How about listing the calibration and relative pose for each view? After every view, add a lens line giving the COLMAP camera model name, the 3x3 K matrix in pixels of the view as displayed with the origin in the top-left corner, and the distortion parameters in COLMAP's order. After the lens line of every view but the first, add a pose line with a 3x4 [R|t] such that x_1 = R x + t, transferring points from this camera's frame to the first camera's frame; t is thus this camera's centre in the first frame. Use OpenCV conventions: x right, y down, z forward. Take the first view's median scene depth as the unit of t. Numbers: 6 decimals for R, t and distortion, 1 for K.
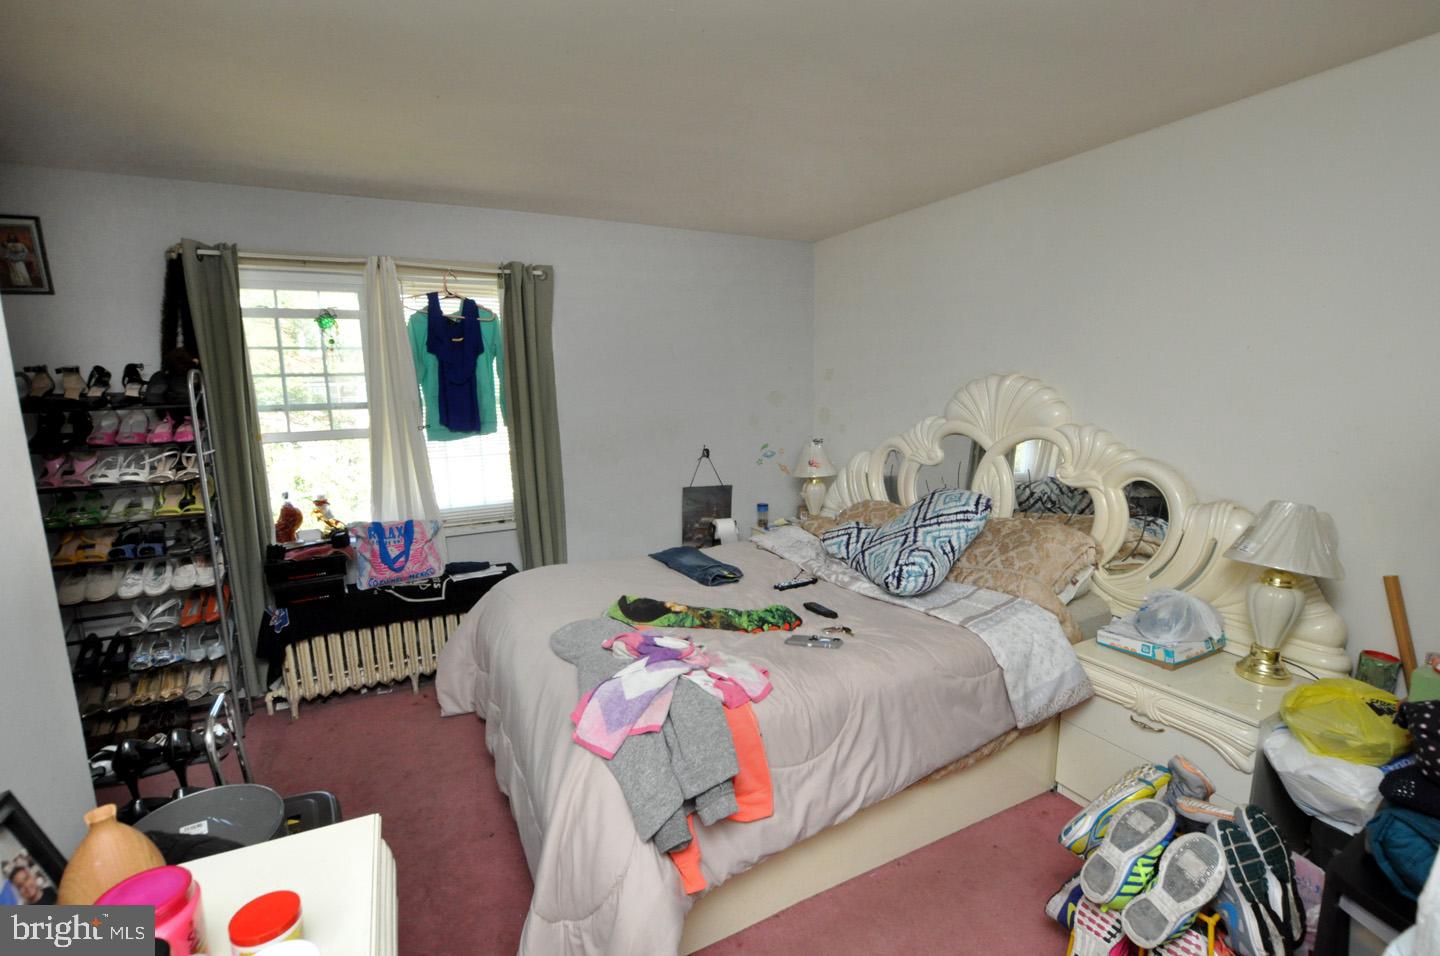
lens RADIAL K [[631.8, 0, 720.0], [0, 631.8, 478.0], [0, 0, 1]] dist [-0.048340, 0.012607]
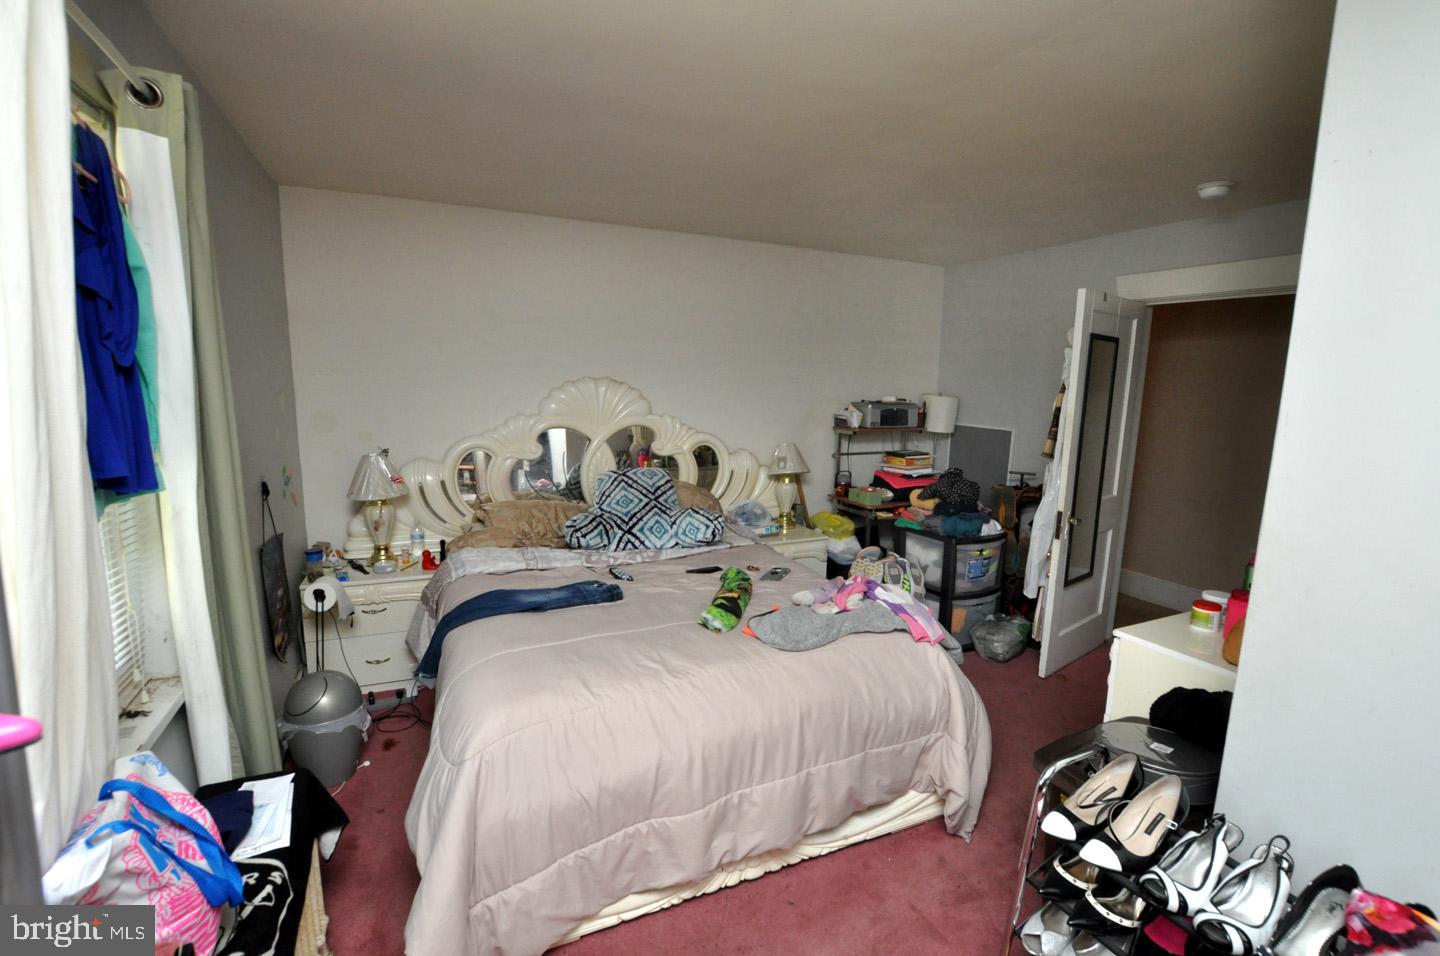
lens RADIAL K [[631.8, 0, 720.0], [0, 631.8, 478.0], [0, 0, 1]] dist [-0.048340, 0.012607]
pose [[0.051330, -0.149144, 0.987482, -0.957204], [0.112646, 0.983340, 0.142663, -0.138010], [-0.992308, 0.103913, 0.067276, 0.768145]]
